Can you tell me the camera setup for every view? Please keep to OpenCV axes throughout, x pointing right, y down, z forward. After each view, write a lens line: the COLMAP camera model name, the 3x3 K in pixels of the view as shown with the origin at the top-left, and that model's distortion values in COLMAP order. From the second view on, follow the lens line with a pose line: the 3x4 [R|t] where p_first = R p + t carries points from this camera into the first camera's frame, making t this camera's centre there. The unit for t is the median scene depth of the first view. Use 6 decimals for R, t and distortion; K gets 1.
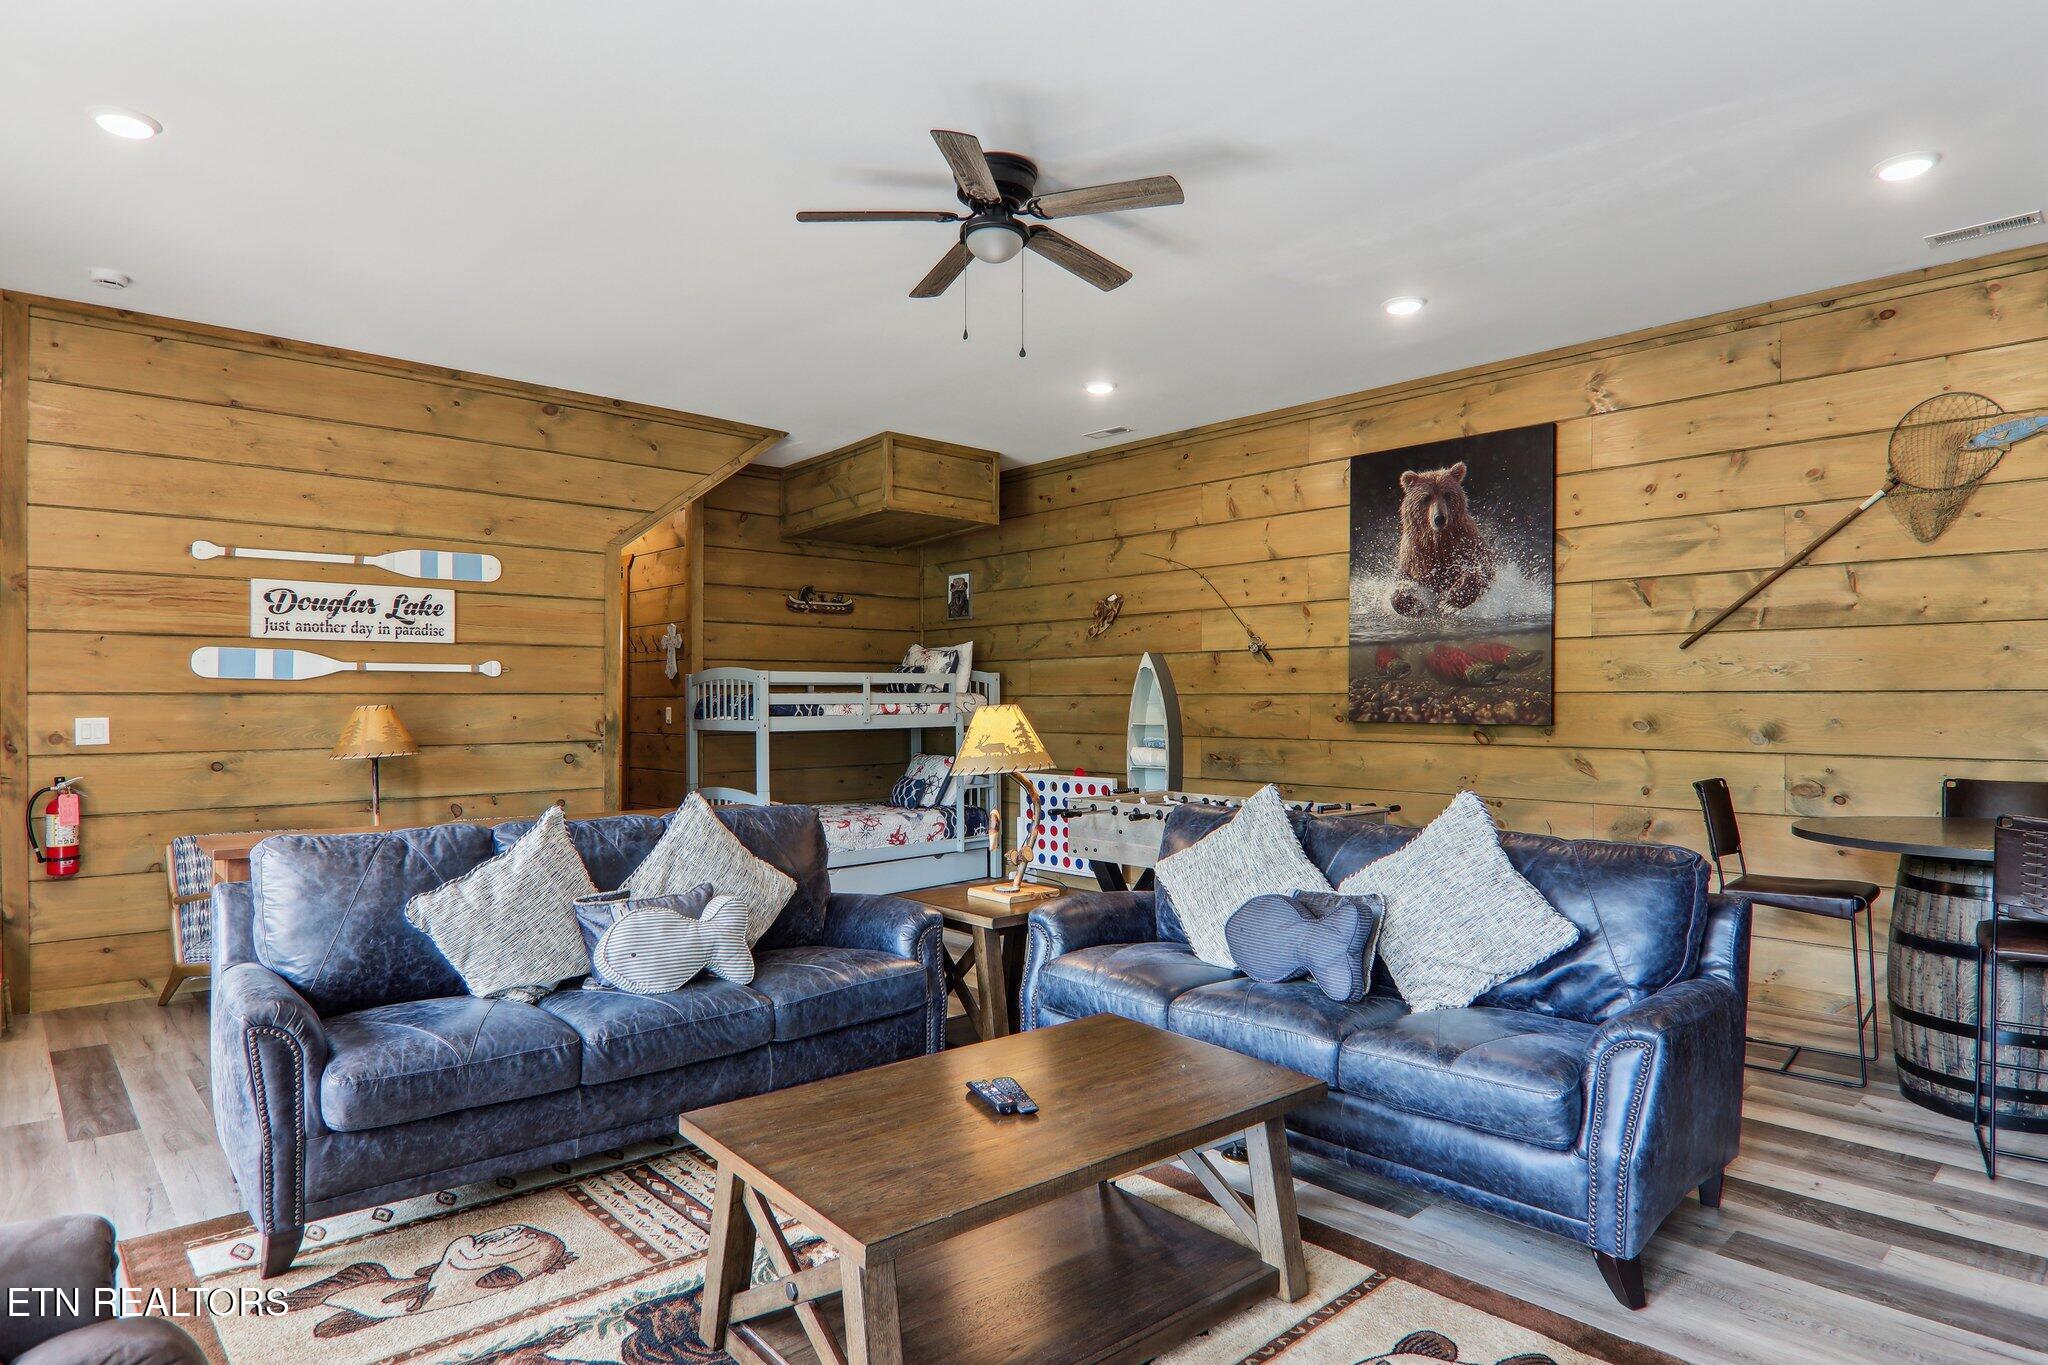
lens RADIAL K [[1153.4, 0, 1004.1], [0, 1153.4, 692.9], [0, 0, 1]] dist [0.000387, -0.001099]
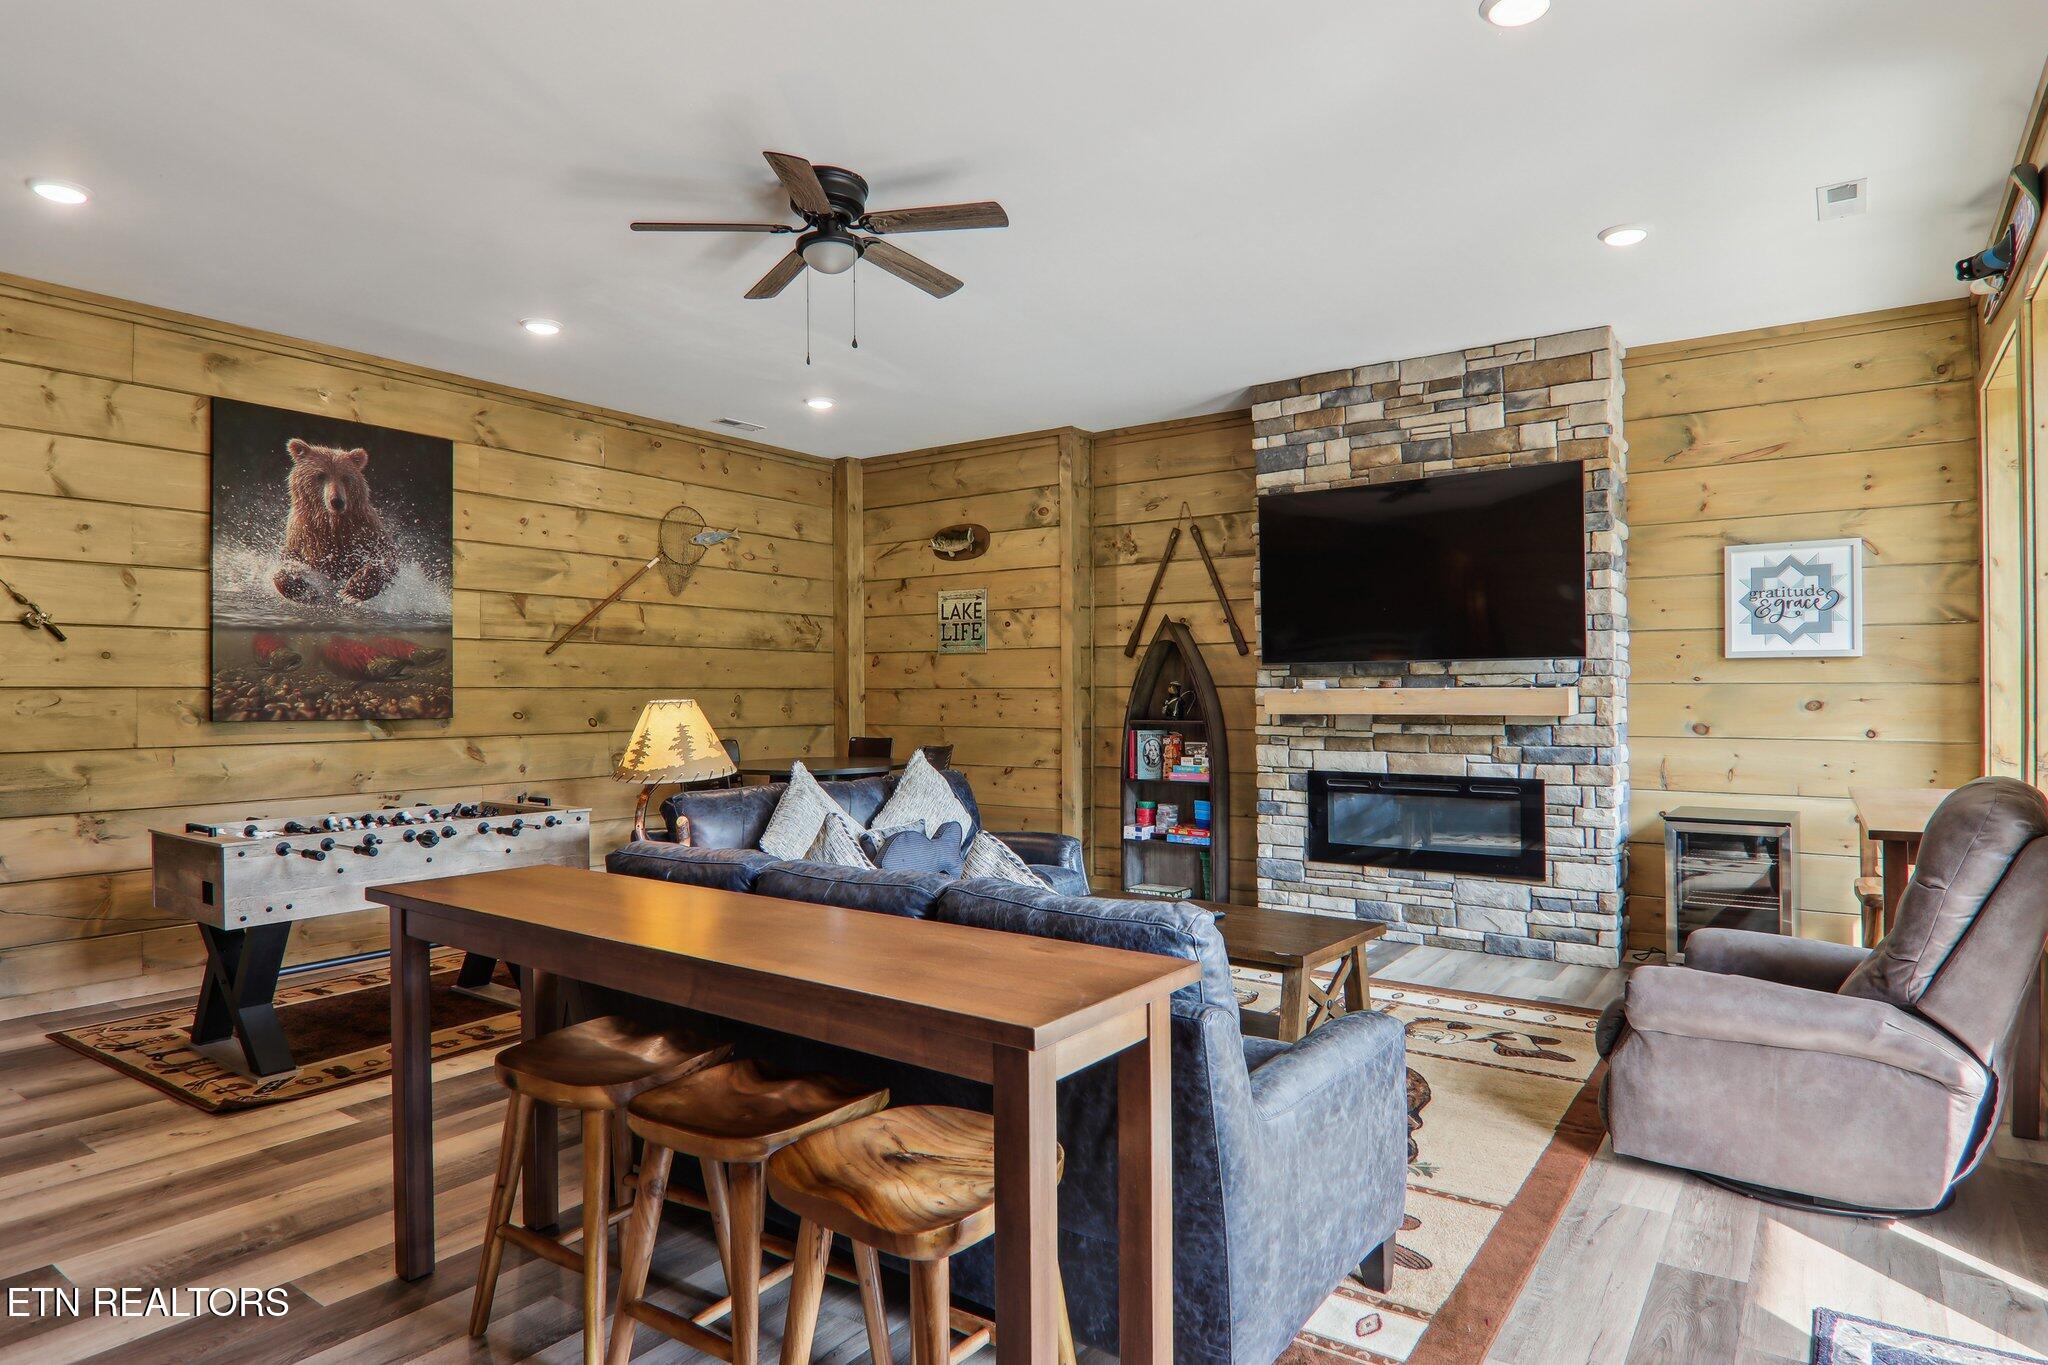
lens RADIAL K [[1153.4, 0, 1004.1], [0, 1153.4, 692.9], [0, 0, 1]] dist [0.000387, -0.001099]
pose [[-0.206141, -0.001686, 0.978521, -0.633459], [-0.004007, 0.999992, 0.000879, 0.001457], [-0.978514, -0.003740, -0.206146, 0.643844]]
